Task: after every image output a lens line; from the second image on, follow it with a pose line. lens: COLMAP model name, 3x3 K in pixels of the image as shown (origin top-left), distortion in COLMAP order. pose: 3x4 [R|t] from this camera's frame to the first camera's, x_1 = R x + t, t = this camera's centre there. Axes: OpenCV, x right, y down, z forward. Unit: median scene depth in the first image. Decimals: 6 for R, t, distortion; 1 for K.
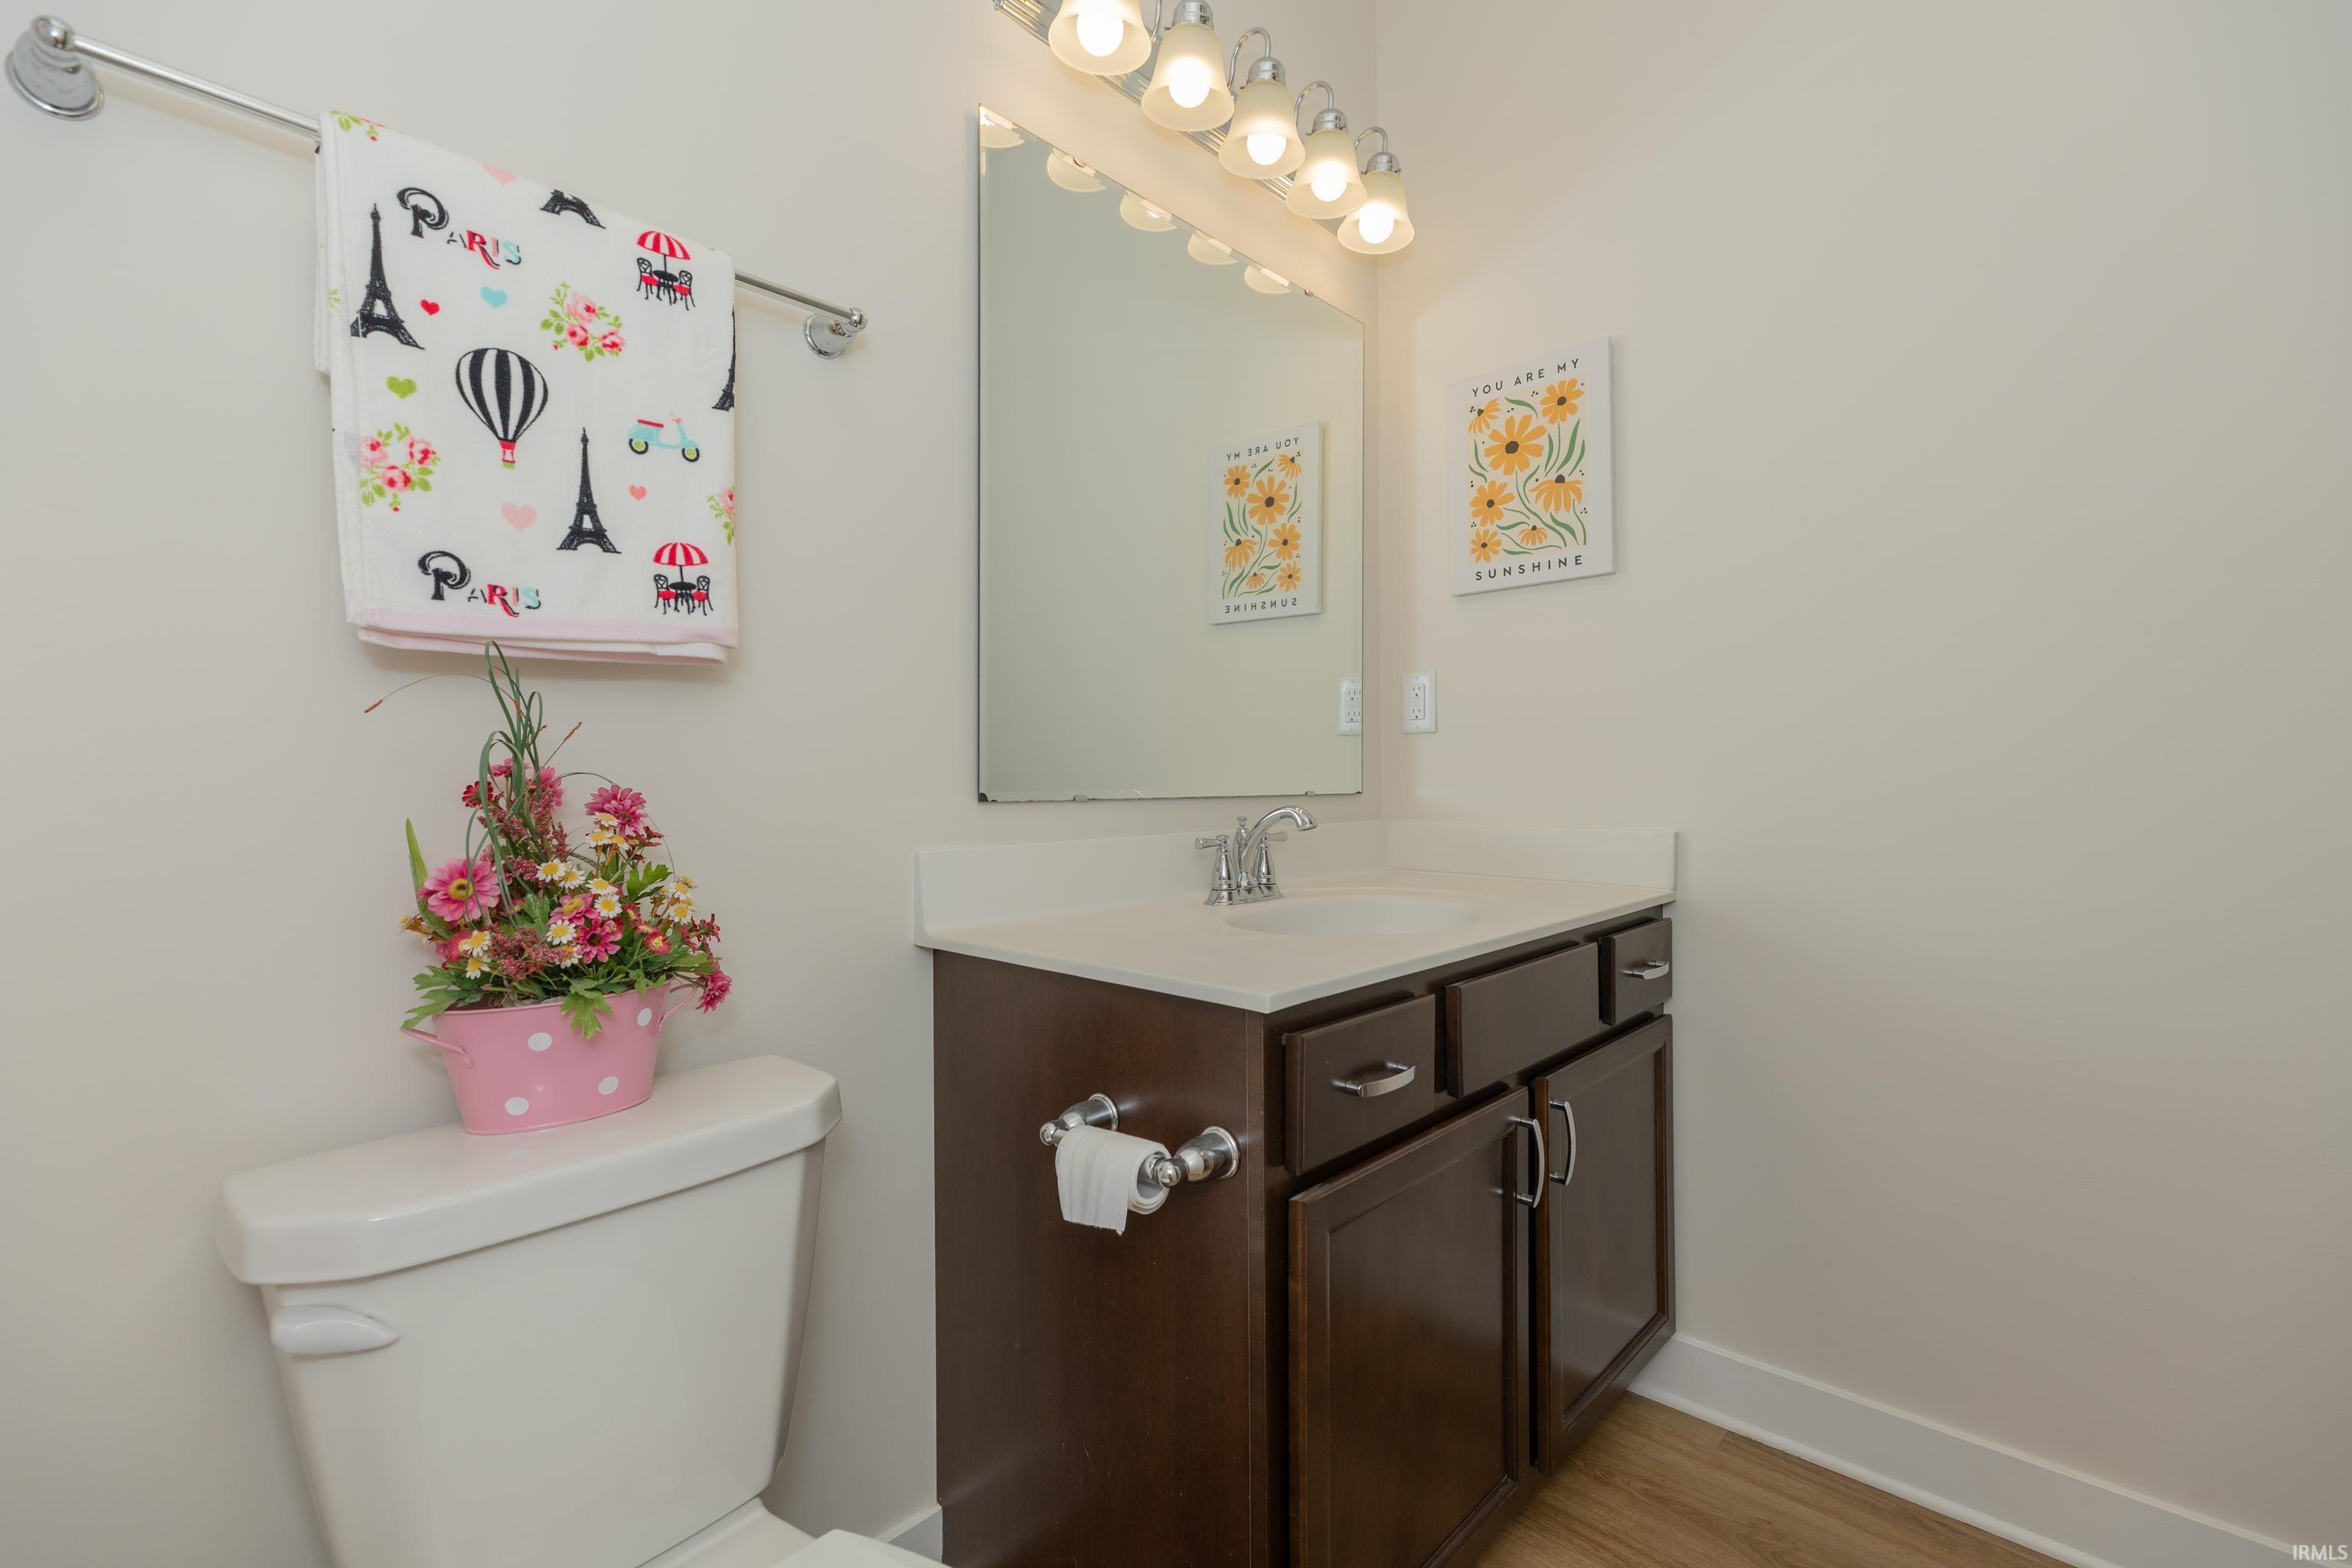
lens RADIAL K [[1052.3, 0, 1176.0], [0, 1052.3, 784.0], [0, 0, 1]] dist [0.002863, -0.000094]
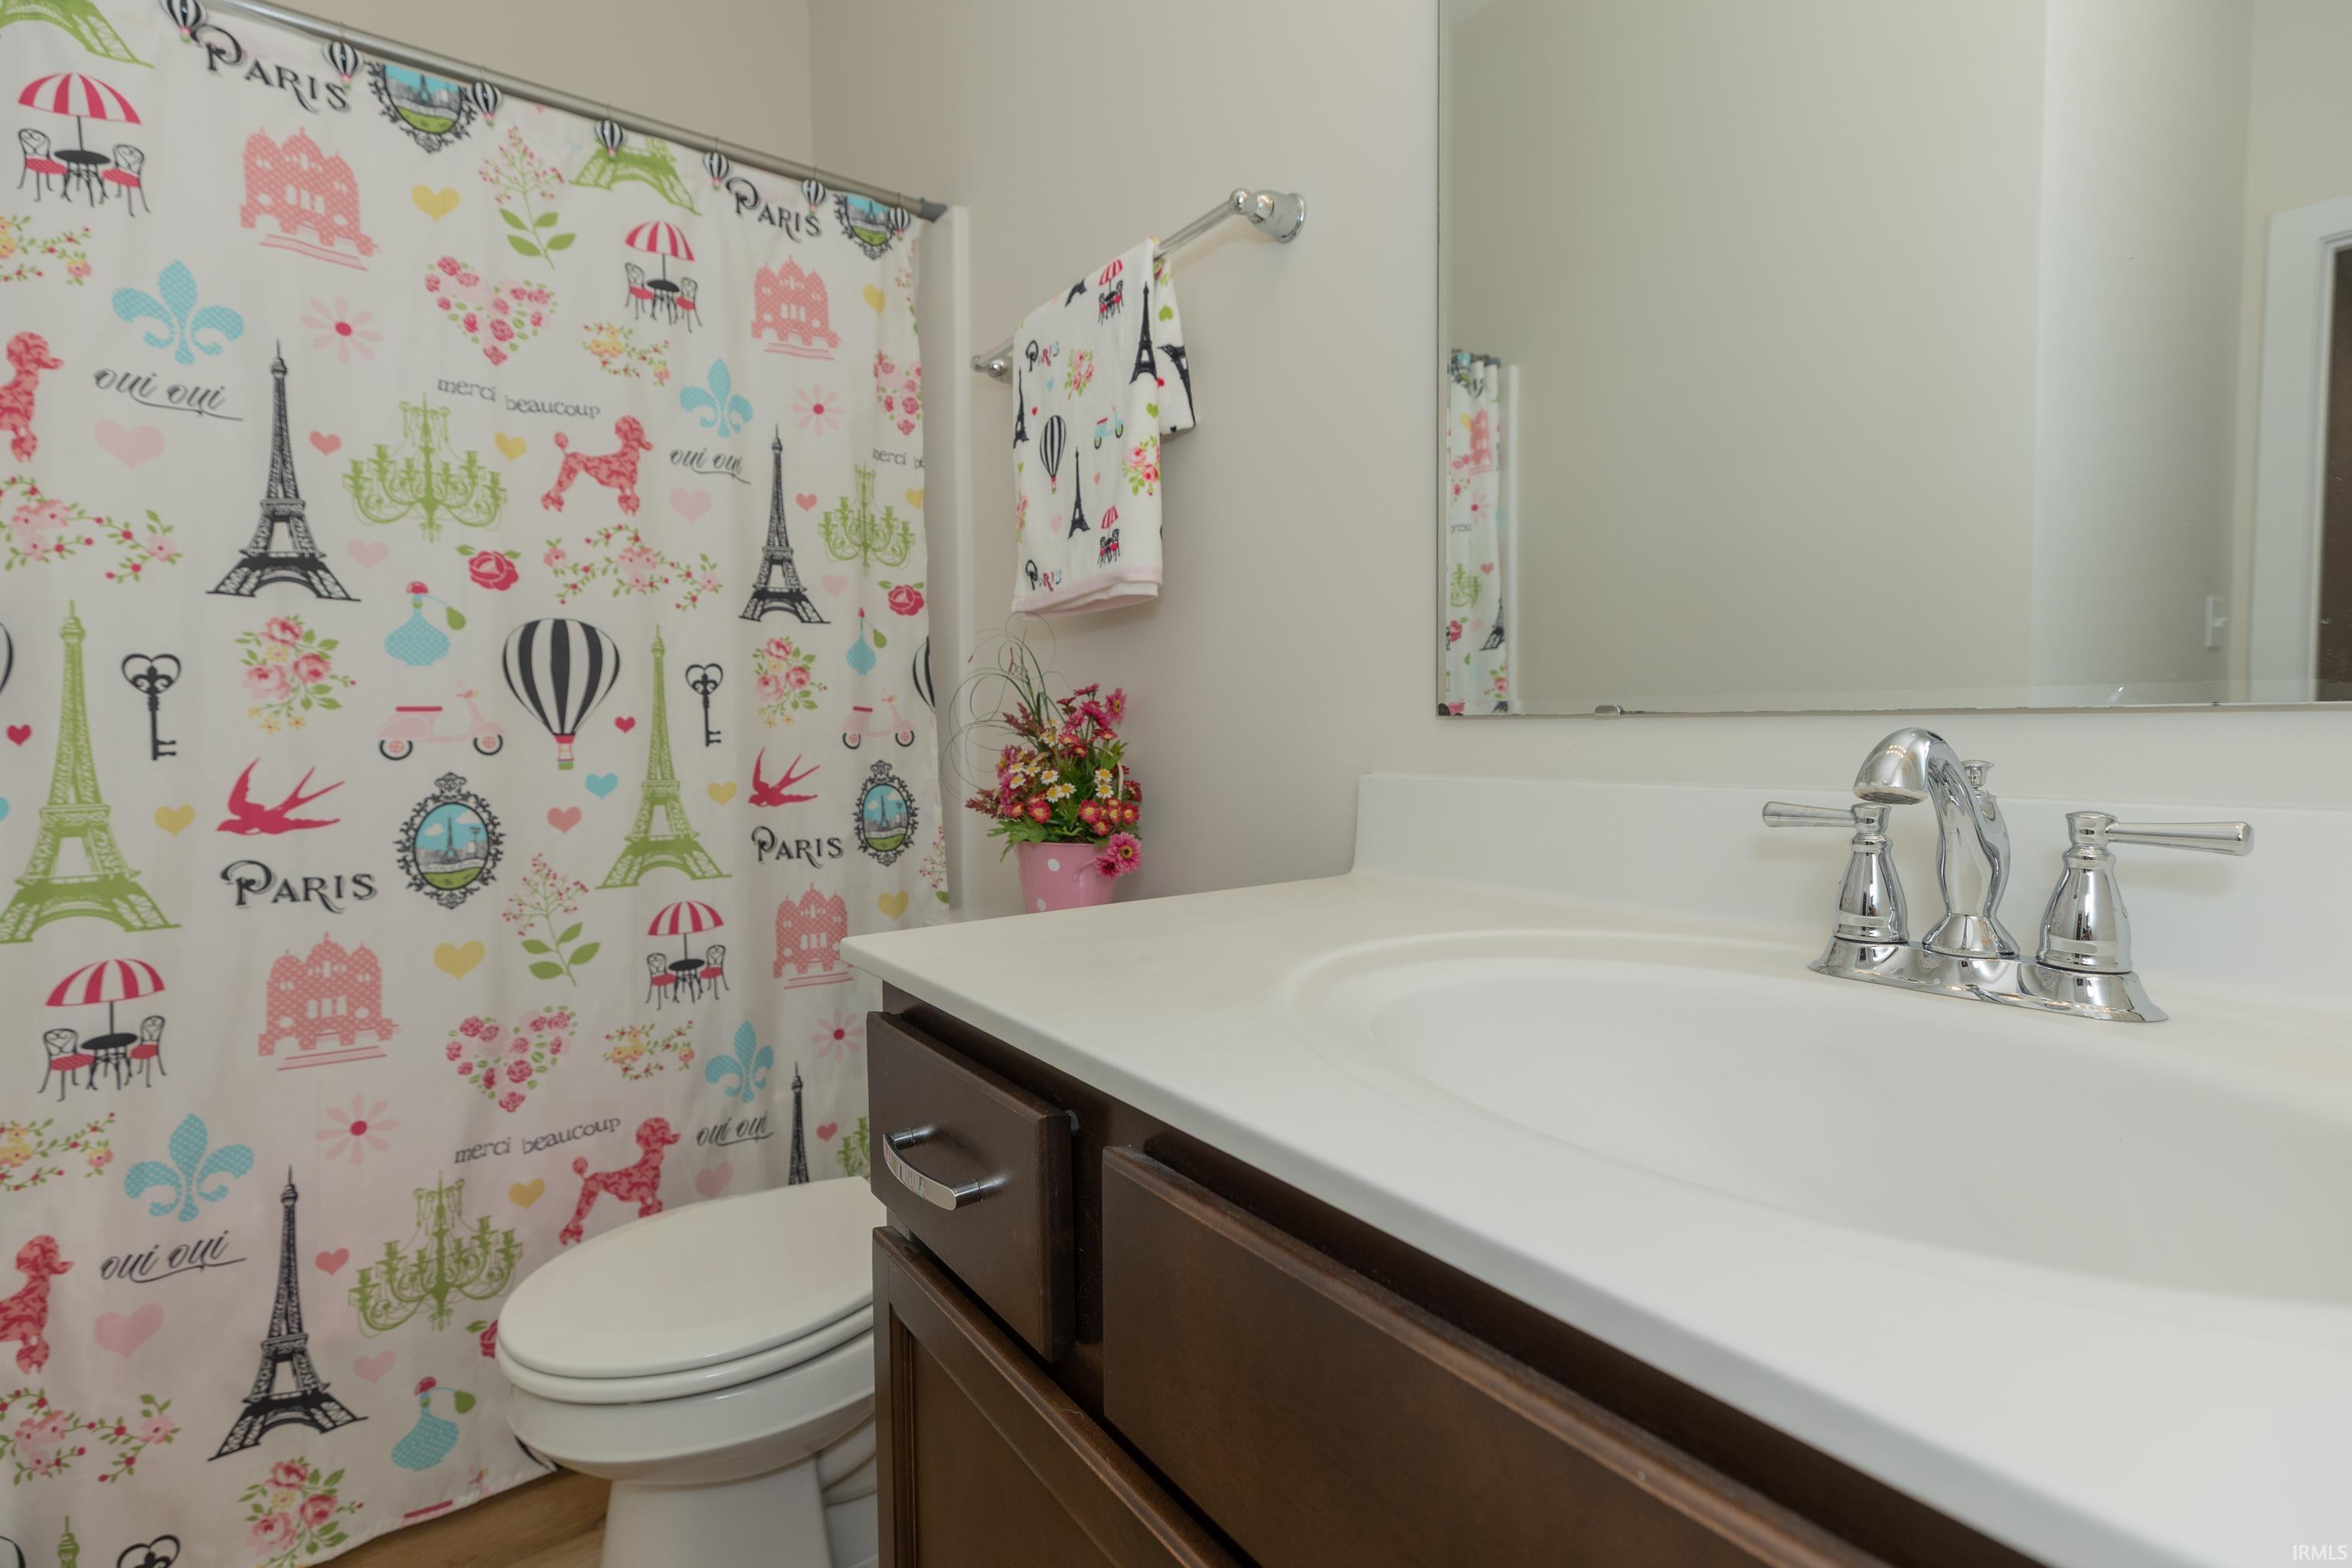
lens RADIAL K [[1052.3, 0, 1176.0], [0, 1052.3, 784.0], [0, 0, 1]] dist [0.002863, -0.000094]
pose [[-0.174039, 0.055098, -0.983196, 0.826947], [-0.000110, 0.998432, 0.055971, 0.034532], [0.984739, 0.009849, -0.173760, 1.381008]]
